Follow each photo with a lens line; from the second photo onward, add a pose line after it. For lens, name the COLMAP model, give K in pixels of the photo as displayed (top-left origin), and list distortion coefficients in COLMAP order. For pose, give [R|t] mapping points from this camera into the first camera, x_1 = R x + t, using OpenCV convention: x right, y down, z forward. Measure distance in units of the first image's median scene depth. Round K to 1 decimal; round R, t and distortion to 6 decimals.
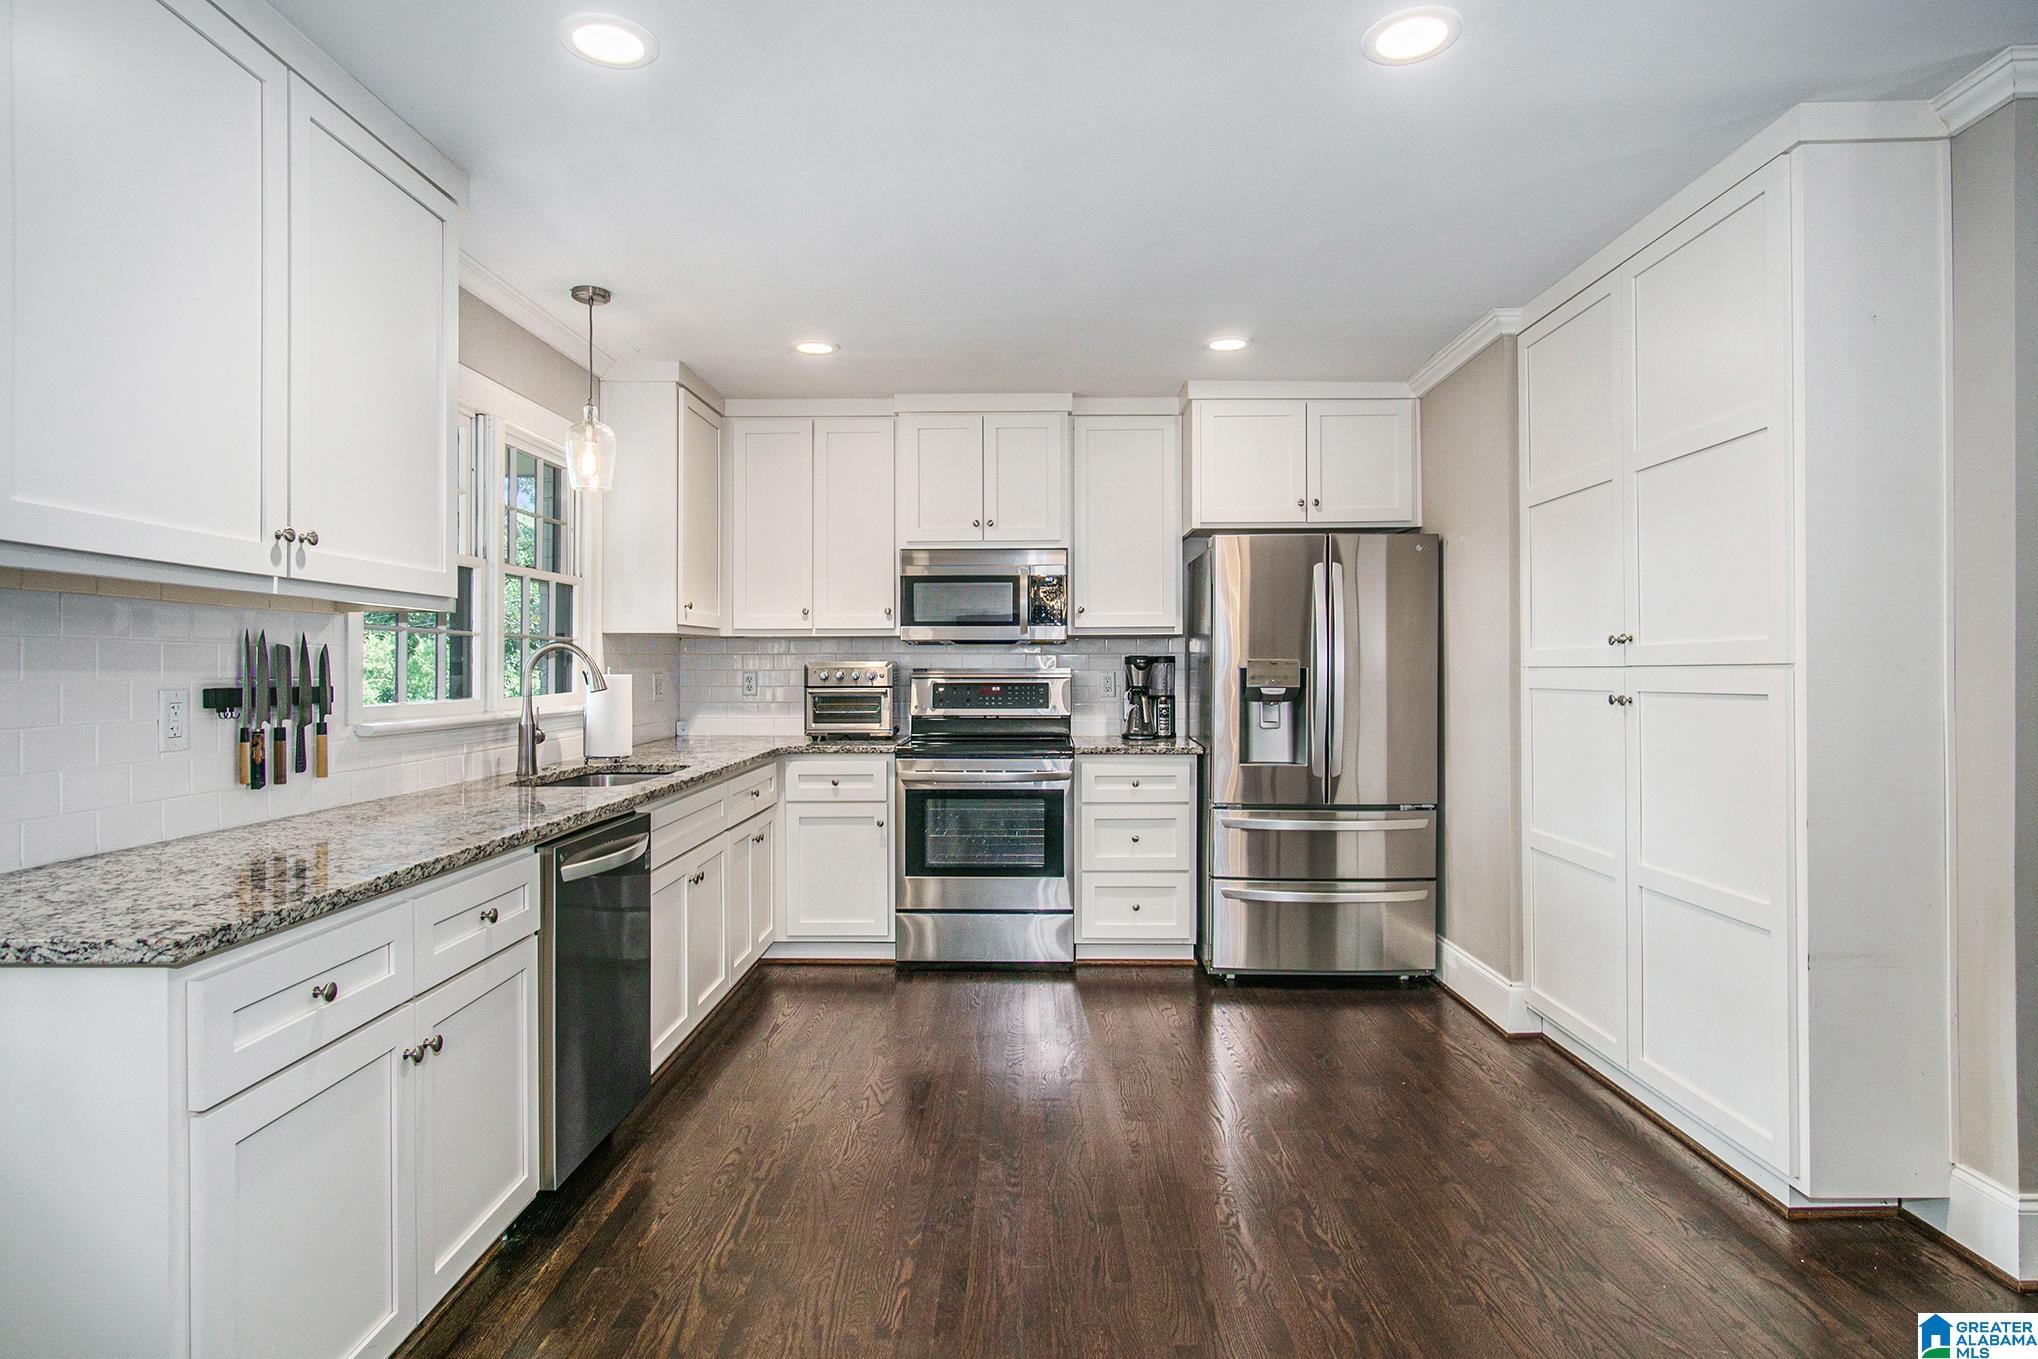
lens RADIAL K [[1121.8, 0, 1022.0], [0, 1121.8, 626.0], [0, 0, 1]] dist [-0.014719, 0.003673]
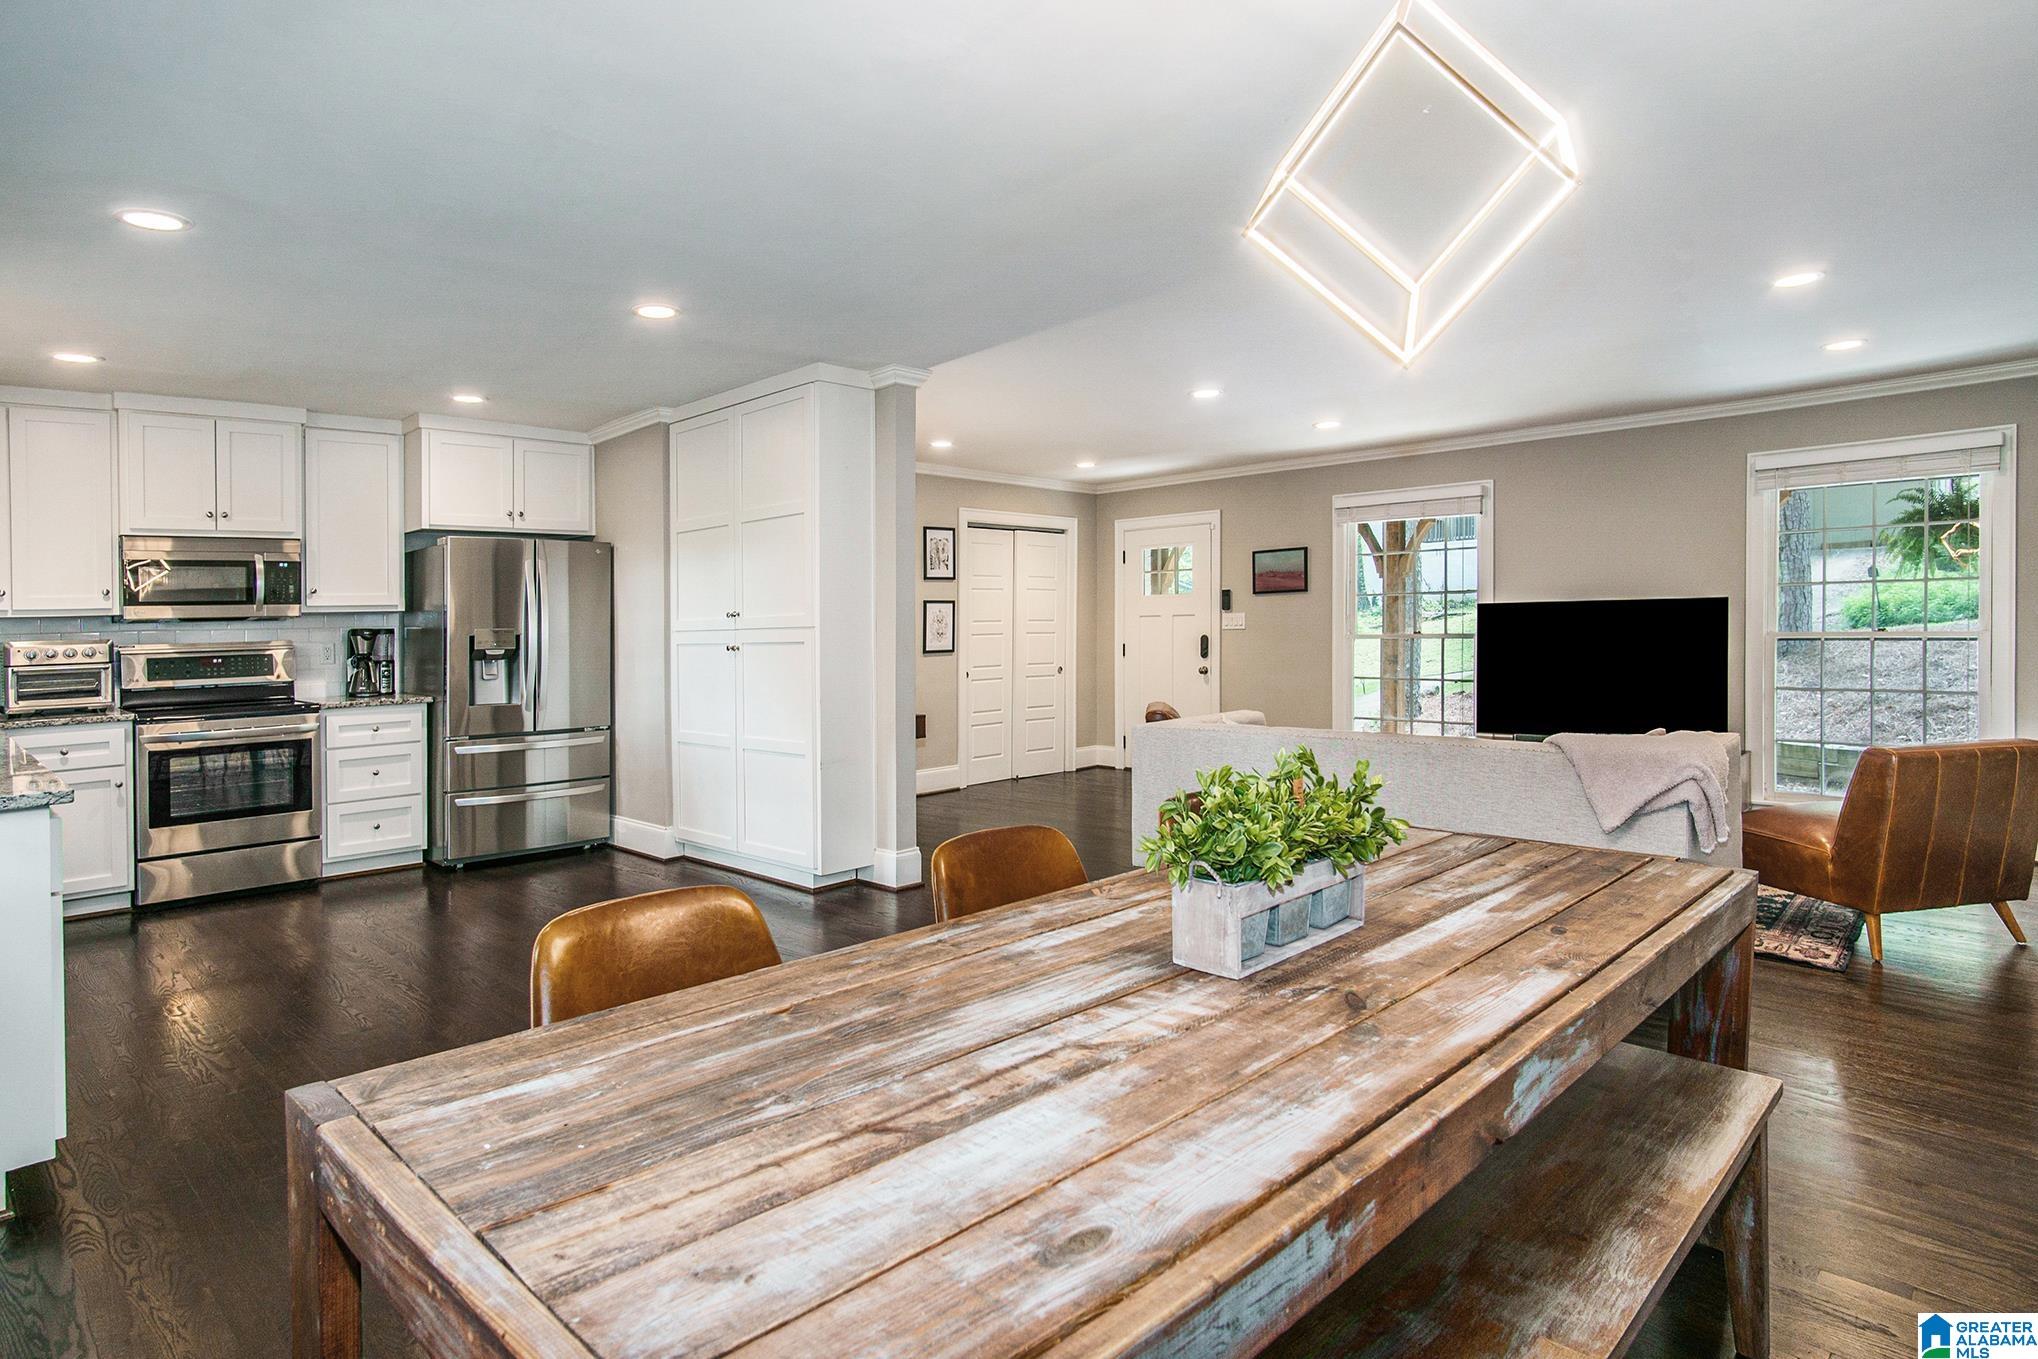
lens RADIAL K [[1121.8, 0, 1040.7], [0, 1121.8, 588.0], [0, 0, 1]] dist [-0.014719, 0.003673]
pose [[0.687252, 0.005133, 0.726401, -0.299113], [-0.004134, 0.999986, -0.003155, -0.018801], [-0.726407, -0.000835, 0.687264, -0.412295]]
